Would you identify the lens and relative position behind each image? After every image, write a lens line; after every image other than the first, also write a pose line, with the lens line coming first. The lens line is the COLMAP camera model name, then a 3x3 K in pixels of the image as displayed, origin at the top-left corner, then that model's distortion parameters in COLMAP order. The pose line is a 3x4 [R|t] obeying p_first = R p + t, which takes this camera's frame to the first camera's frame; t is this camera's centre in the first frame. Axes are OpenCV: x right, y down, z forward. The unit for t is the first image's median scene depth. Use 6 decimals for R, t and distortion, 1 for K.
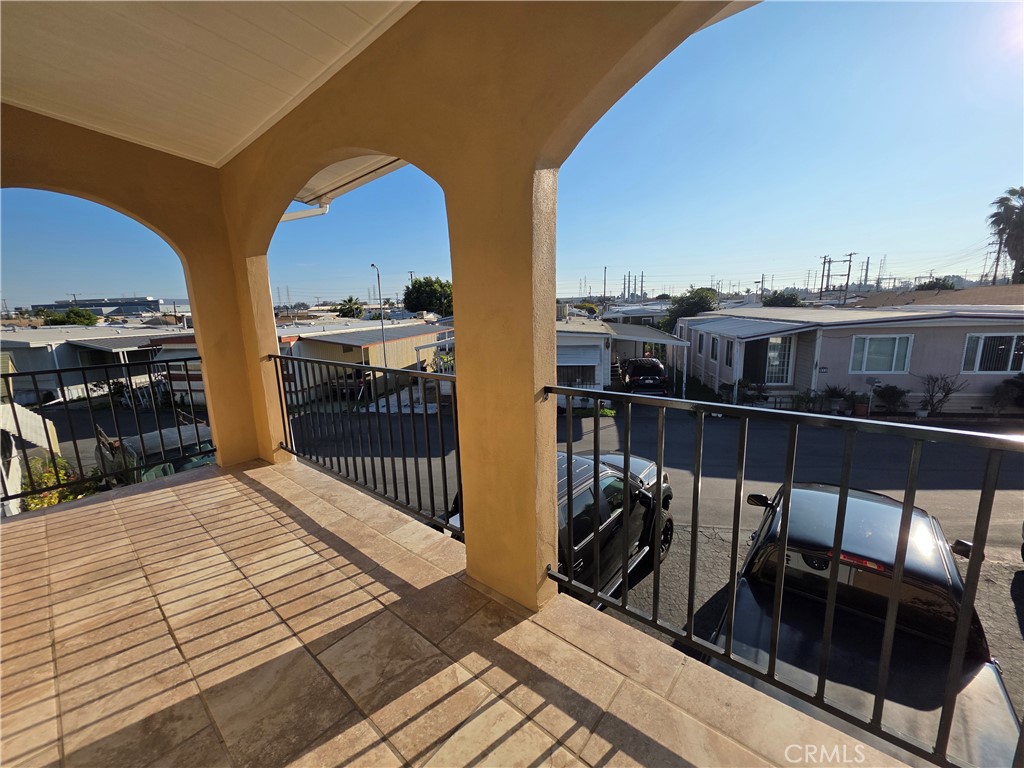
lens RADIAL K [[404.9, 0, 509.6], [0, 404.9, 380.5], [0, 0, 1]] dist [-0.001225, 0.000084]
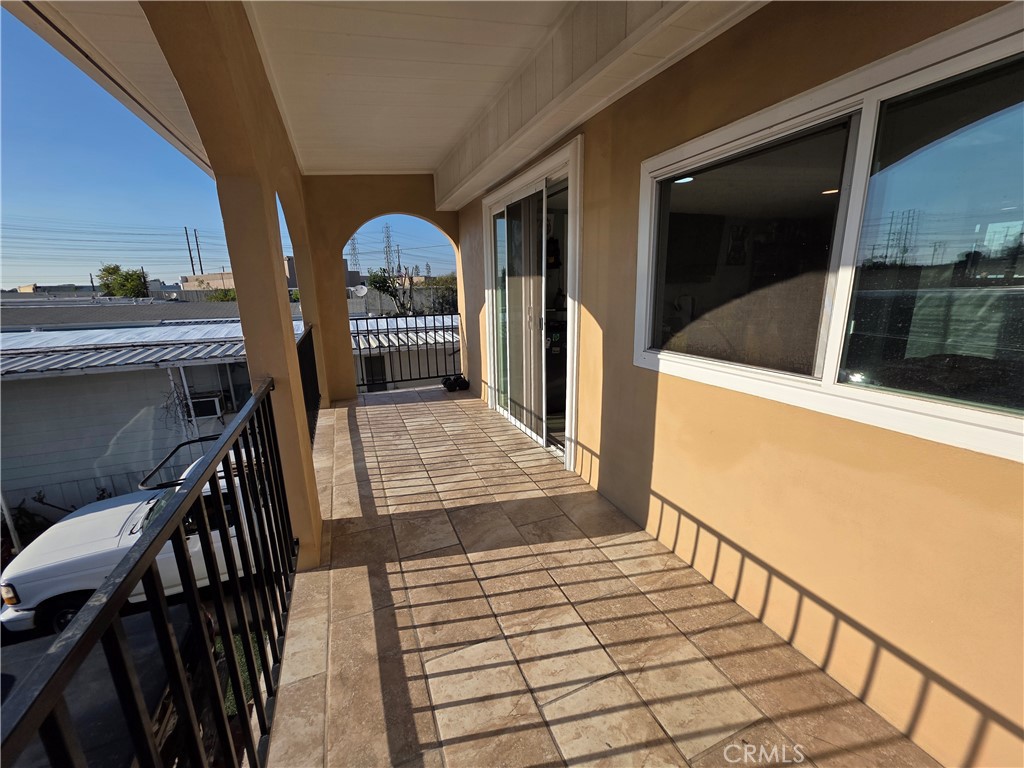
lens RADIAL K [[404.9, 0, 509.6], [0, 404.9, 380.5], [0, 0, 1]] dist [-0.001225, 0.000084]
pose [[-0.888420, -0.050848, 0.456207, -0.349613], [0.132019, 0.923551, 0.360034, -0.092267], [-0.439637, 0.380089, -0.813788, 0.519647]]
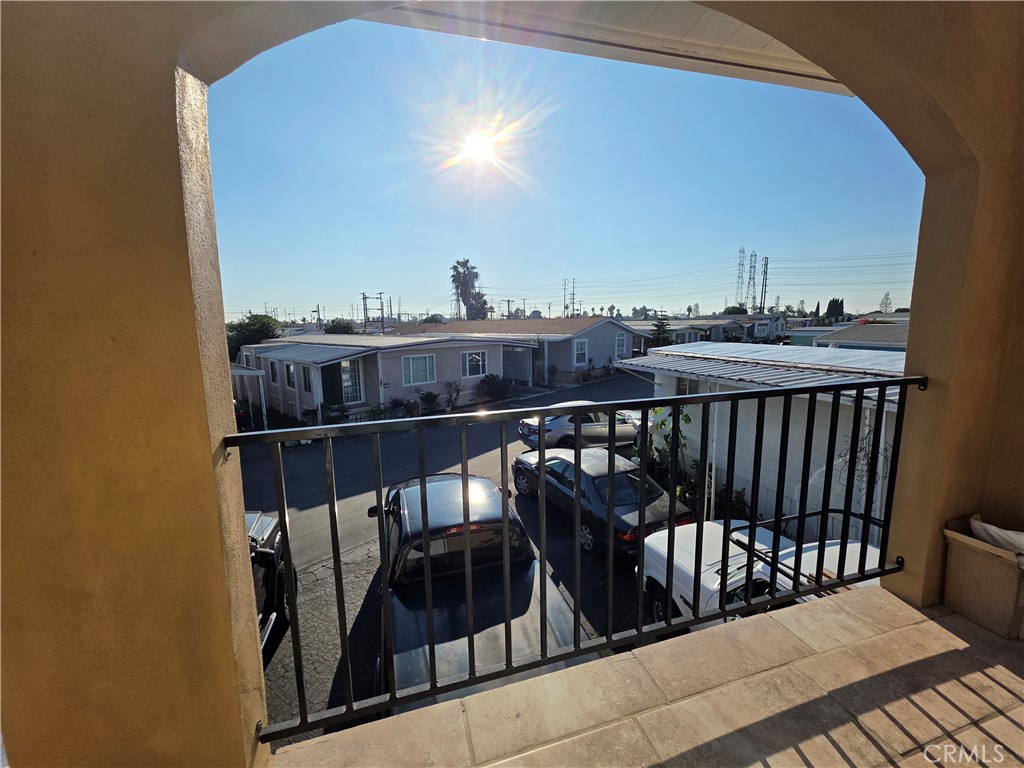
lens RADIAL K [[404.9, 0, 509.6], [0, 404.9, 380.5], [0, 0, 1]] dist [-0.001225, 0.000084]
pose [[0.548835, -0.091911, 0.830862, -0.019033], [0.147922, 0.988930, 0.011685, -0.001487], [-0.822739, 0.116490, 0.556355, 0.033614]]
